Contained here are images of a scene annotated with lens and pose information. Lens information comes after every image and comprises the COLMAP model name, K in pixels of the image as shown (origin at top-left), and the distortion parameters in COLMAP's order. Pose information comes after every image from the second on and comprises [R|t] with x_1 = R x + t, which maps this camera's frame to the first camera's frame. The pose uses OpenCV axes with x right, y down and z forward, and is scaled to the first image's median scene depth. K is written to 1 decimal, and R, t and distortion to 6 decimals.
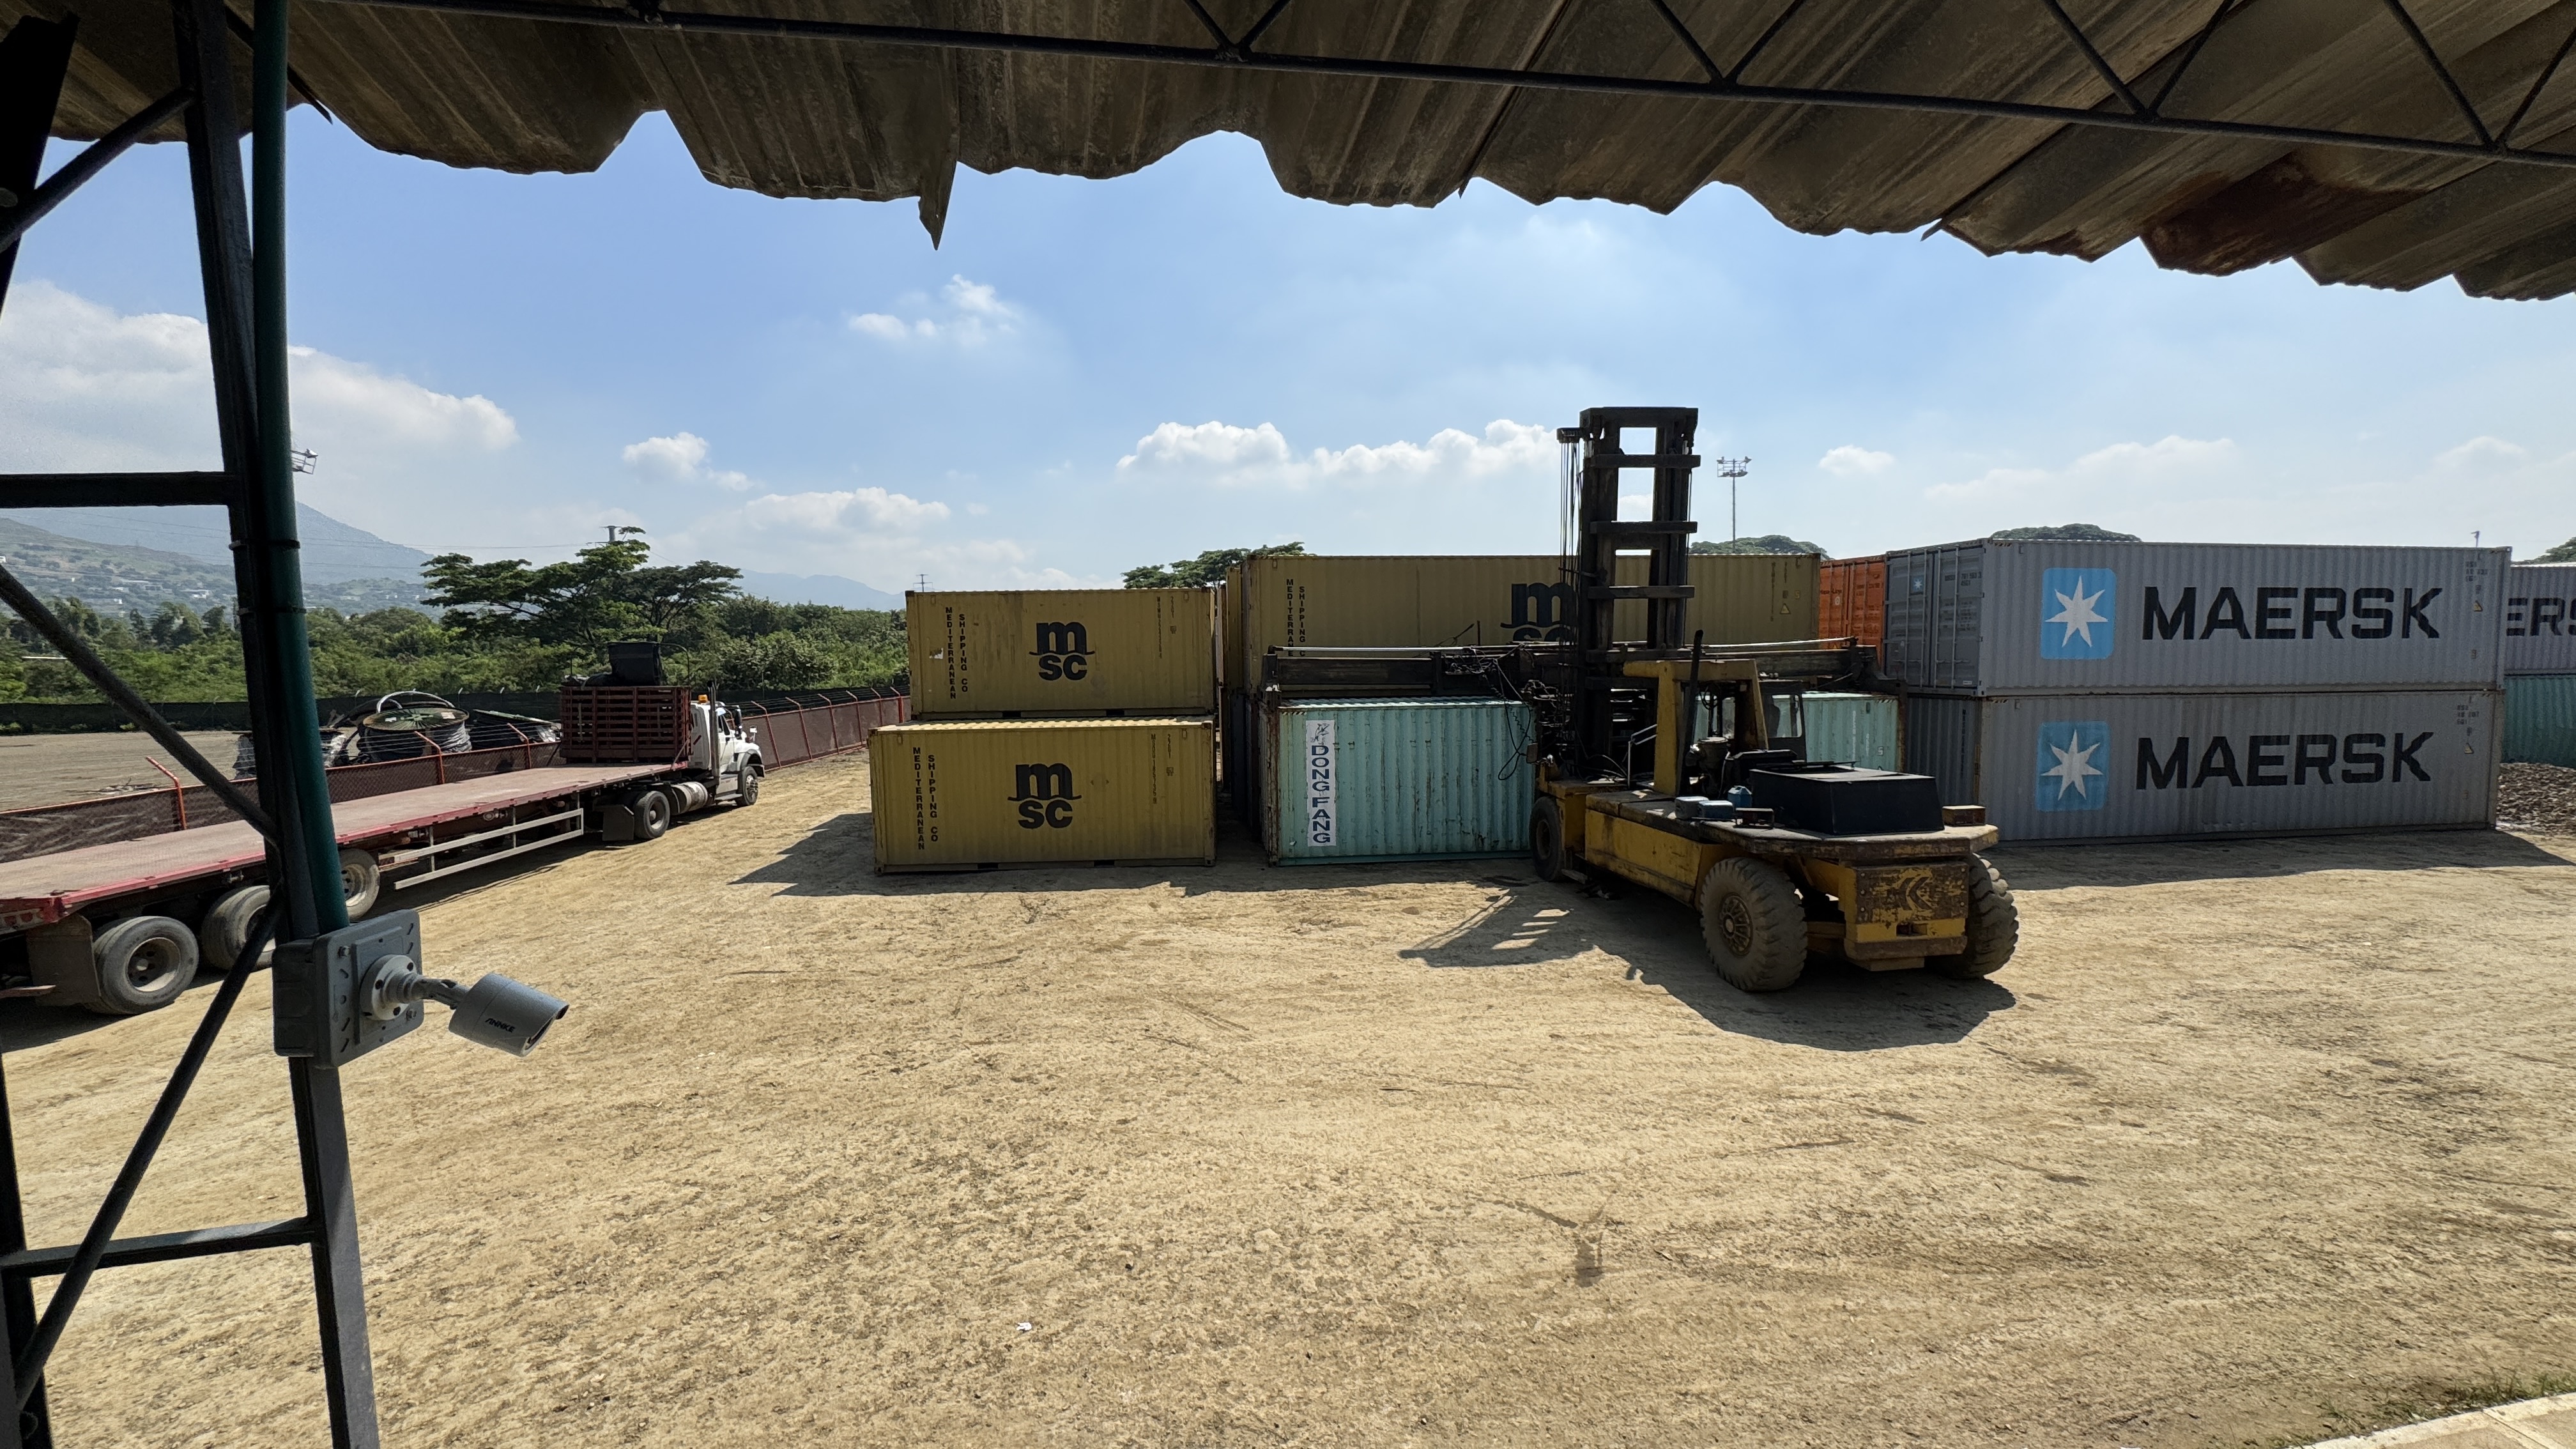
lens RADIAL K [[1026.6, 0, 1285.3], [0, 1026.6, 726.9], [0, 0, 1]] dist [-0.003338, 0.000135]
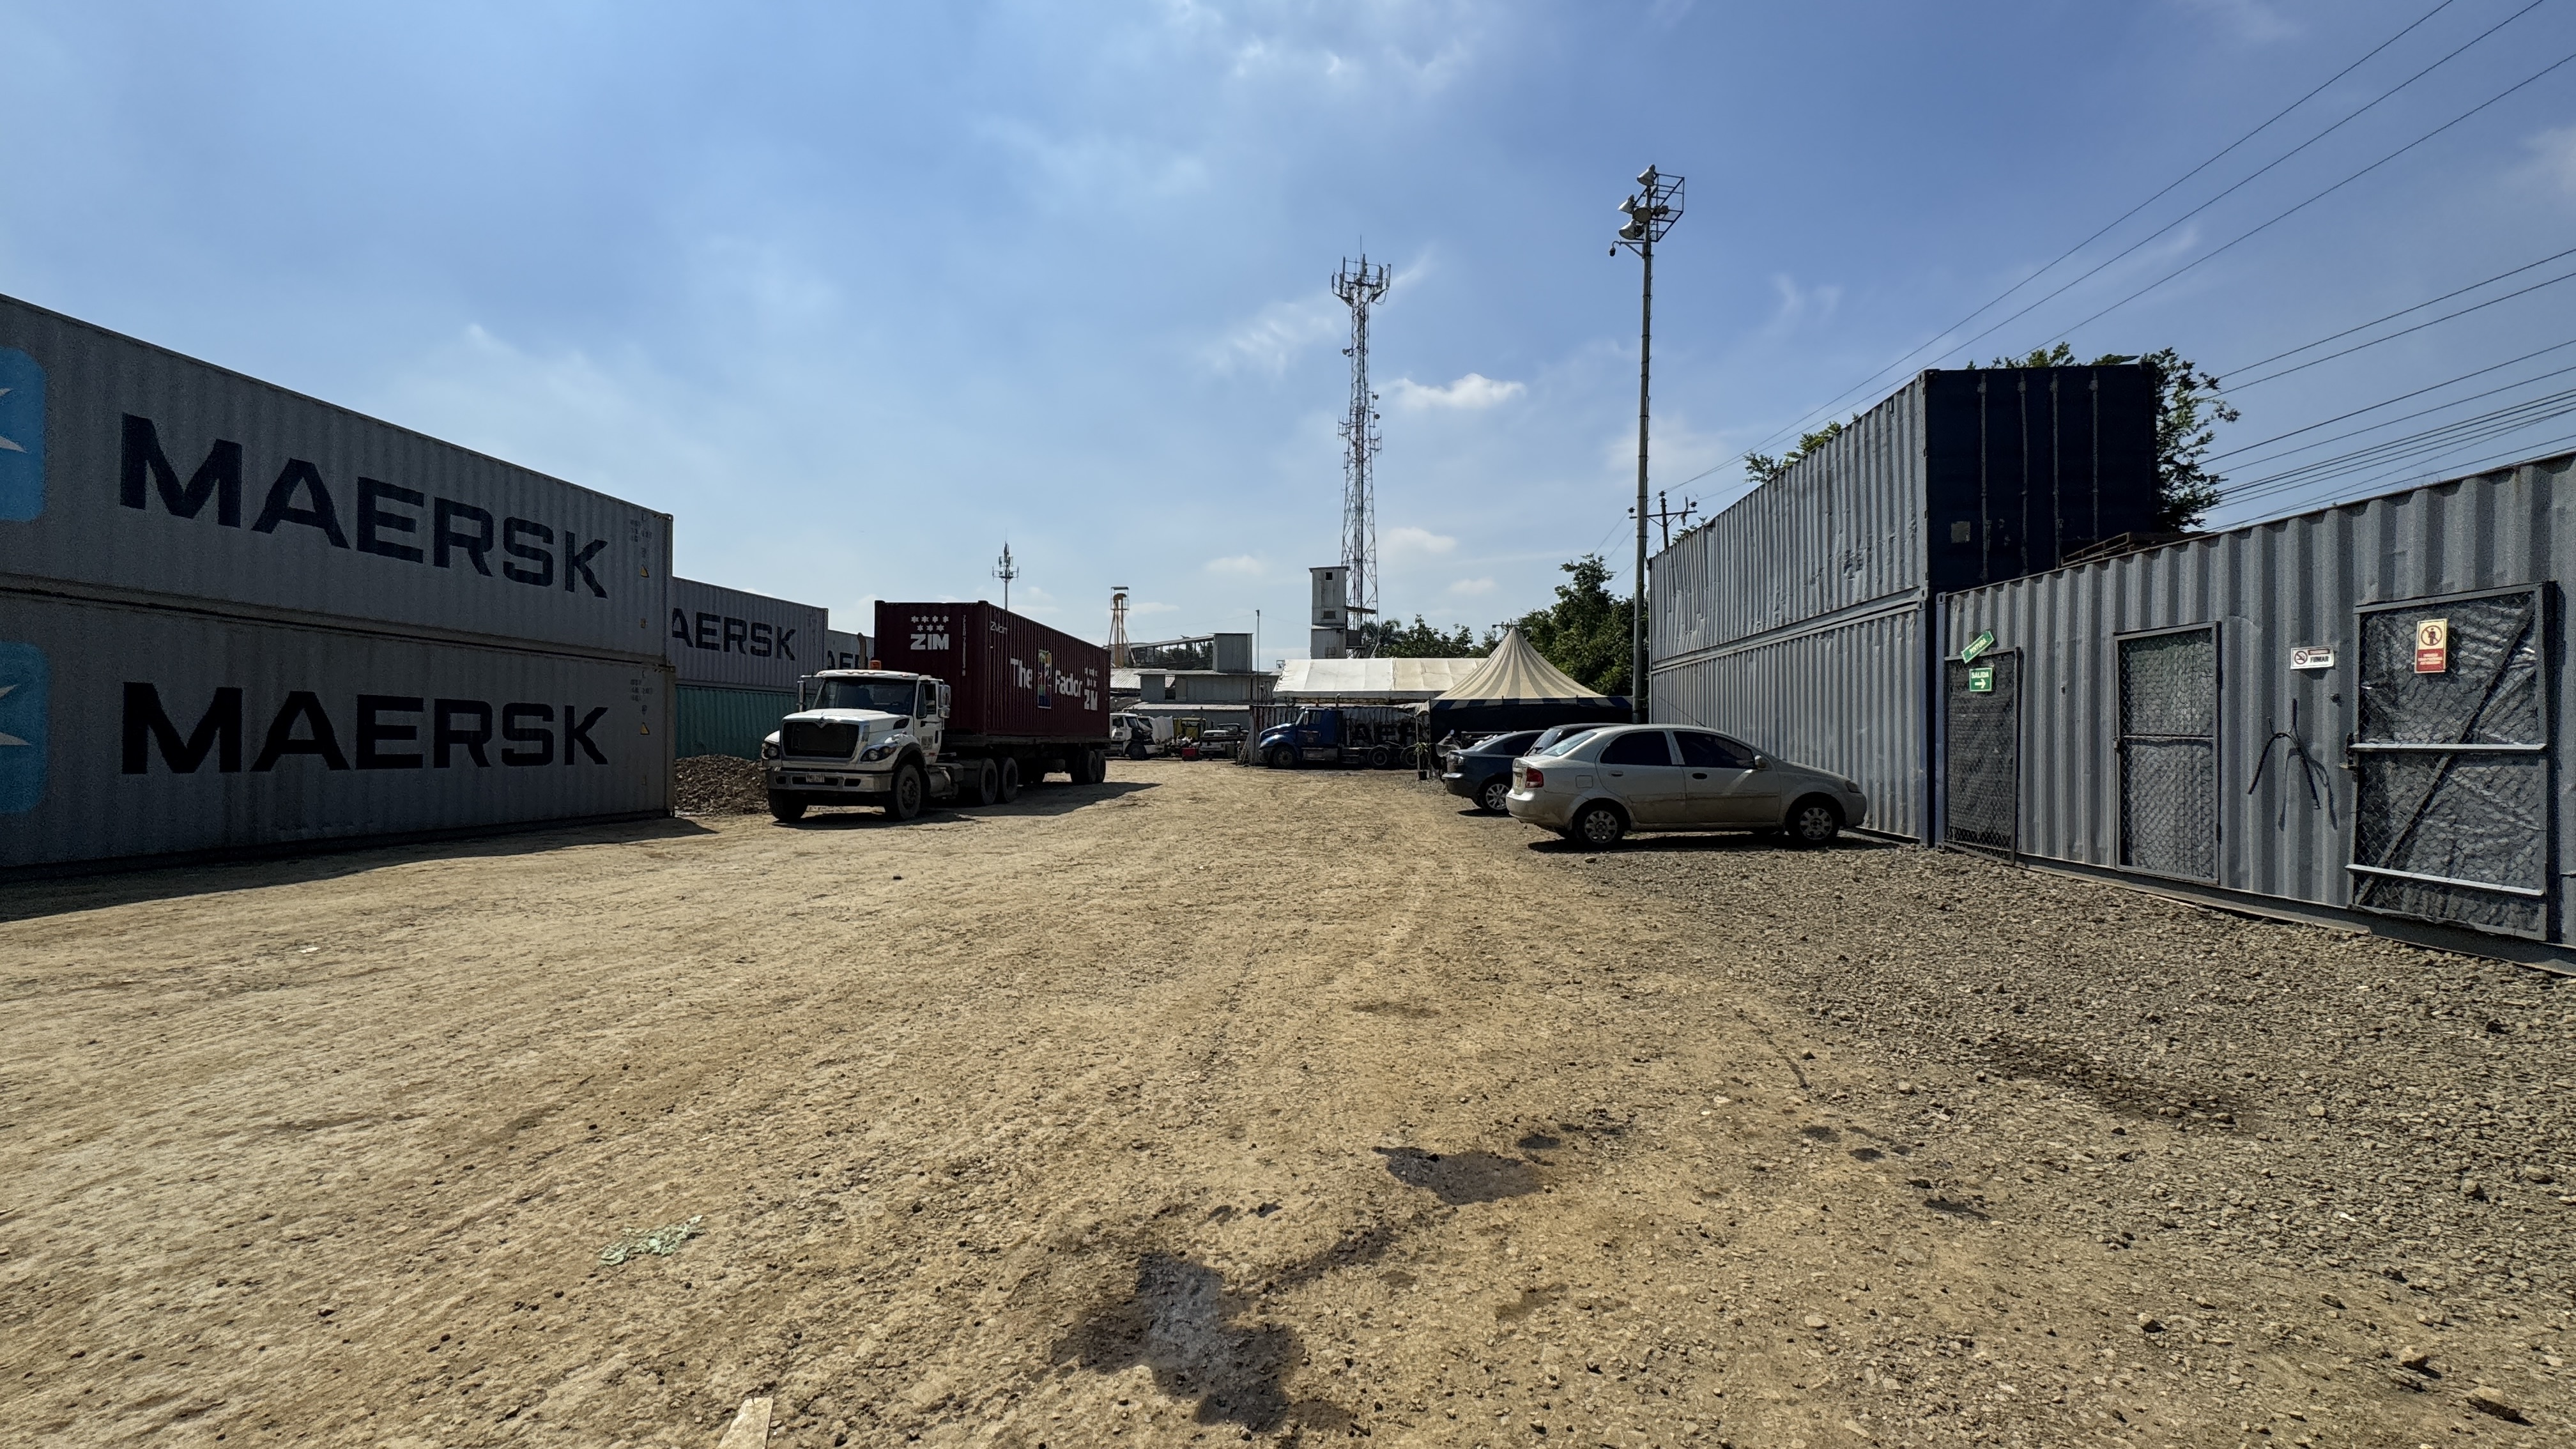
lens RADIAL K [[1043.4, 0, 1298.5], [0, 1043.4, 722.2], [0, 0, 1]] dist [-0.002025, -0.000134]
pose [[0.231080, 0.023030, 0.972662, 0.518766], [0.067447, 0.996936, -0.039628, 0.119864], [-0.970594, 0.074760, 0.228819, 0.298851]]
